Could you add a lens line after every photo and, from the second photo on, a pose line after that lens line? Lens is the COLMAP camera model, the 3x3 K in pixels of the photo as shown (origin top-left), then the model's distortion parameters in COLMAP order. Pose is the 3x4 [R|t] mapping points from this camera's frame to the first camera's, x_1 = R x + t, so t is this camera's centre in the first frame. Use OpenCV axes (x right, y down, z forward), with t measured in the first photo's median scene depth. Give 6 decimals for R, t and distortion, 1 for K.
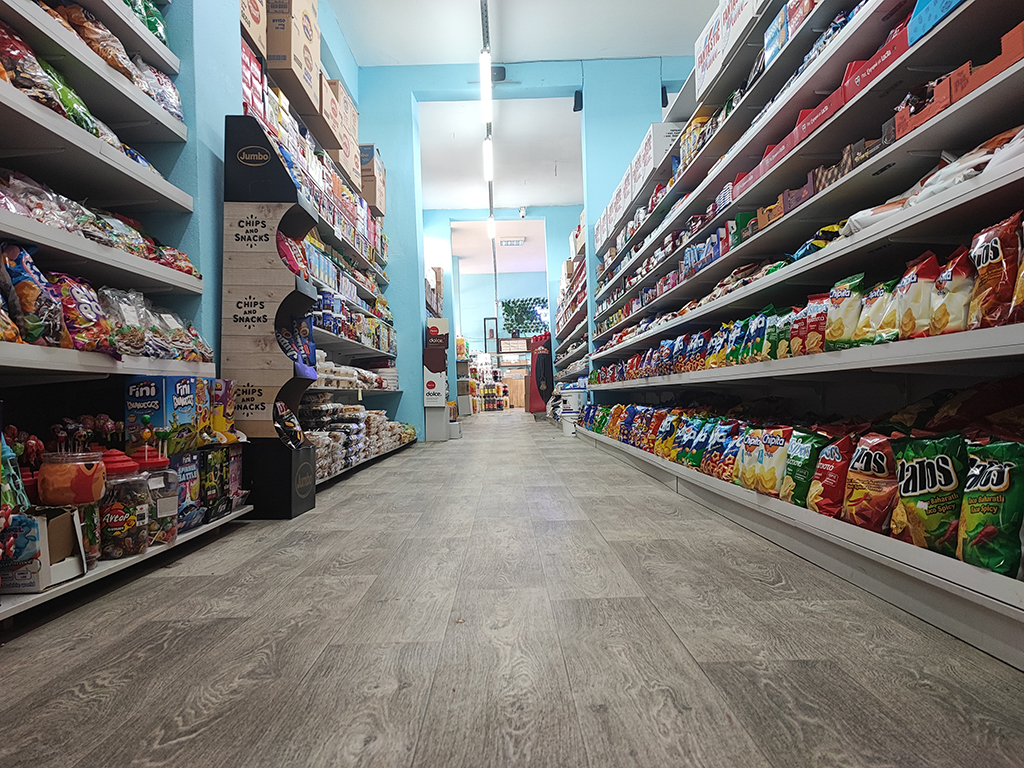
lens RADIAL K [[738.0, 0, 503.3], [0, 738.0, 384.3], [0, 0, 1]] dist [0.029534, -0.031094]
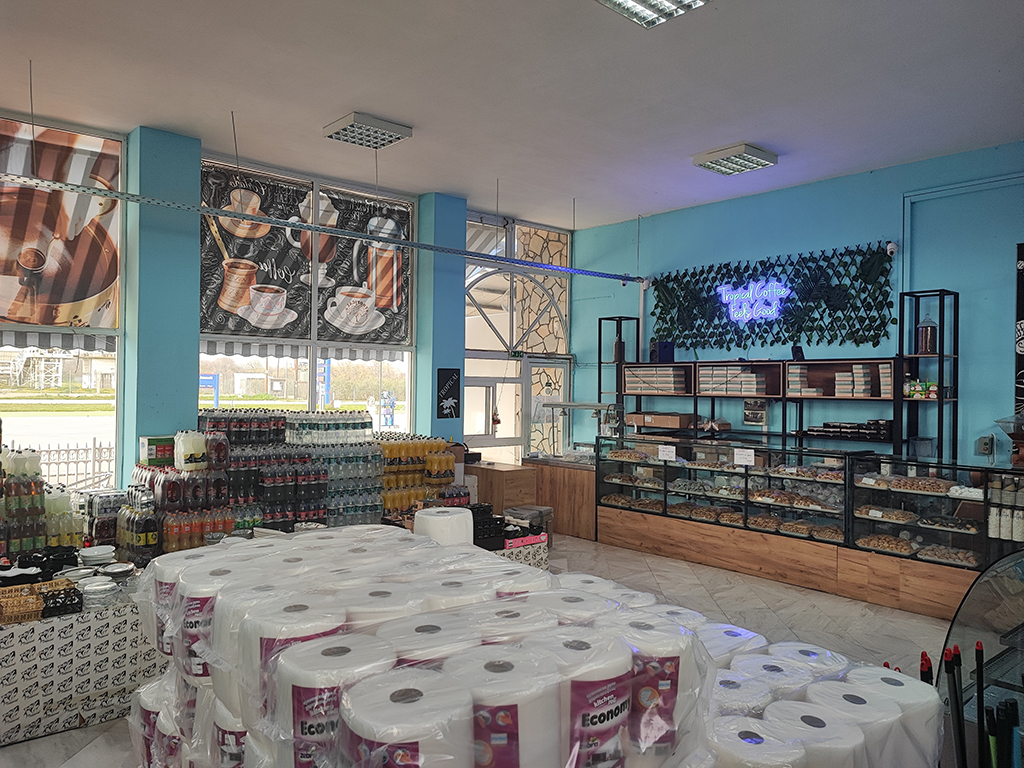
lens RADIAL K [[738.0, 0, 503.3], [0, 738.0, 384.3], [0, 0, 1]] dist [0.029534, -0.031094]
pose [[0.657635, 0.042193, -0.752154, 0.282026], [-0.025109, 0.999103, 0.034092, -0.062948], [0.752918, -0.003534, 0.658105, 0.654085]]
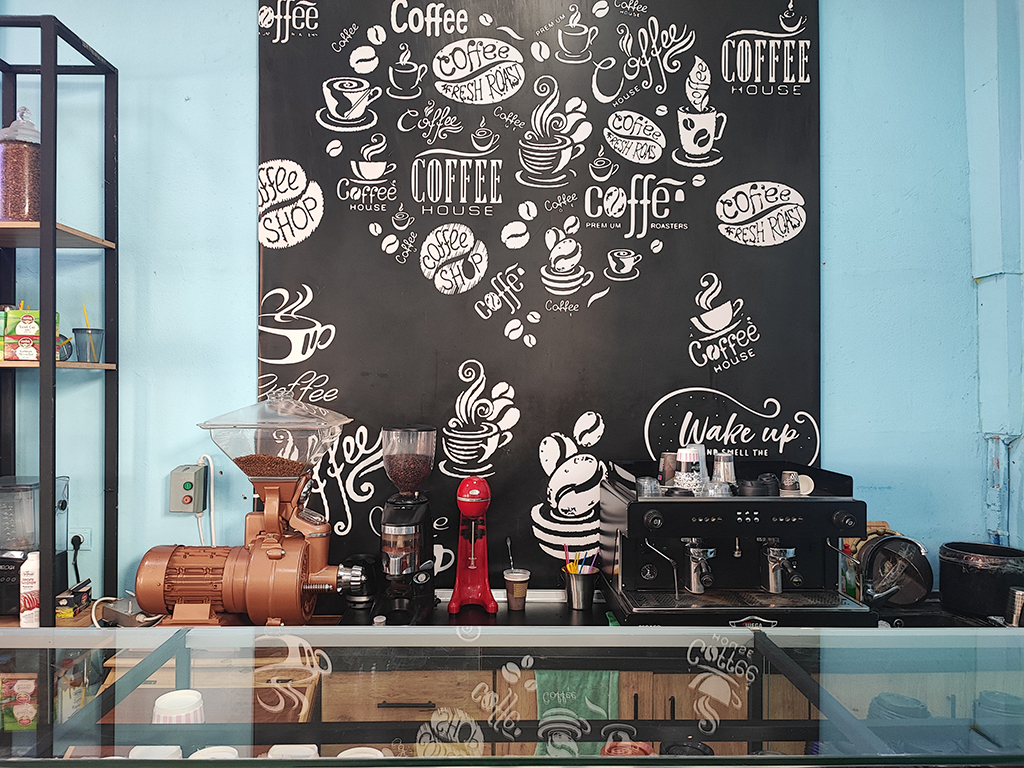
lens RADIAL K [[738.0, 0, 503.3], [0, 738.0, 384.3], [0, 0, 1]] dist [0.029534, -0.031094]
pose [[0.999081, 0.037920, 0.019974, 0.226686], [-0.038198, 0.999176, 0.013748, -0.051310], [-0.019436, -0.014499, 0.999706, 0.900020]]
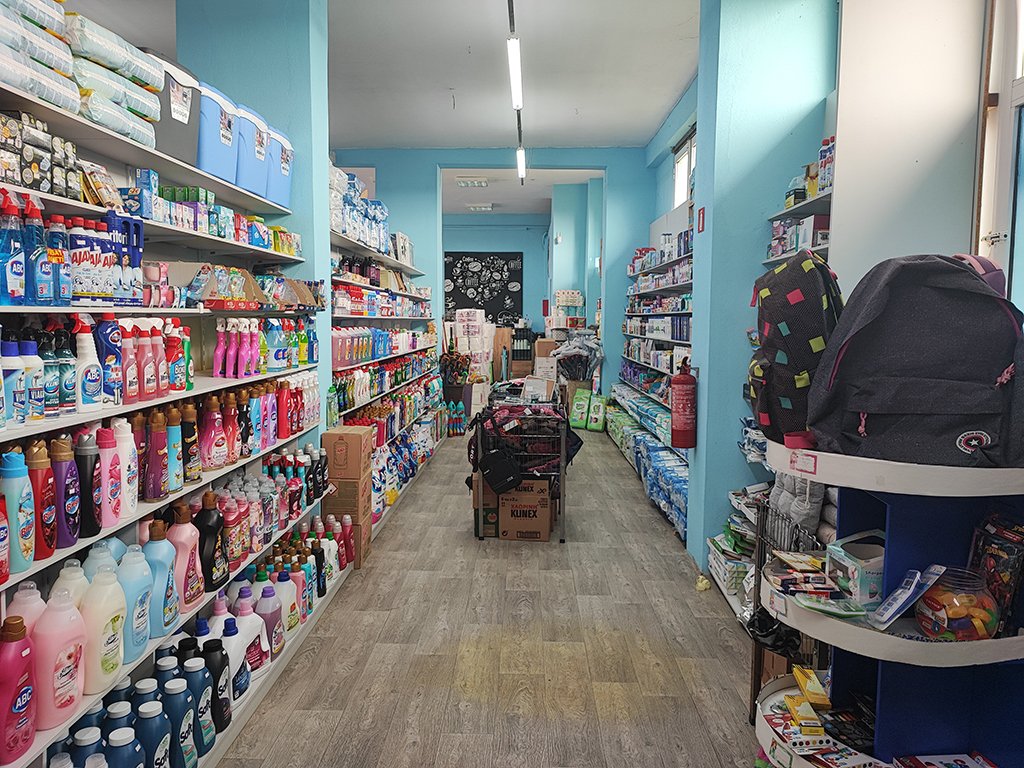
lens RADIAL K [[738.0, 0, 503.3], [0, 738.0, 384.3], [0, 0, 1]] dist [0.029534, -0.031094]
pose [[0.998635, 0.041534, -0.031658, 0.289840], [-0.037835, 0.993255, 0.109606, -0.059954], [0.035997, -0.108259, 0.993471, 0.144947]]
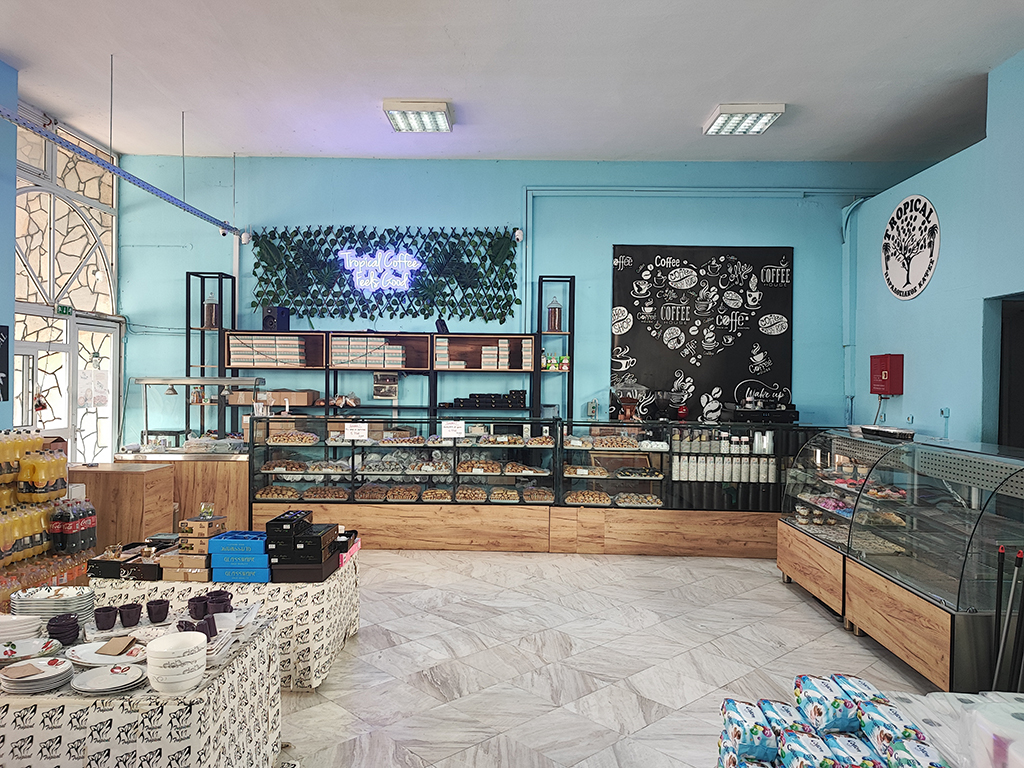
lens RADIAL K [[738.0, 0, 503.3], [0, 738.0, 384.3], [0, 0, 1]] dist [0.029534, -0.031094]
pose [[0.998622, 0.048995, -0.018815, 0.140121], [-0.048537, 0.998531, 0.024097, -0.050901], [0.019968, -0.023151, 0.999533, 0.636350]]
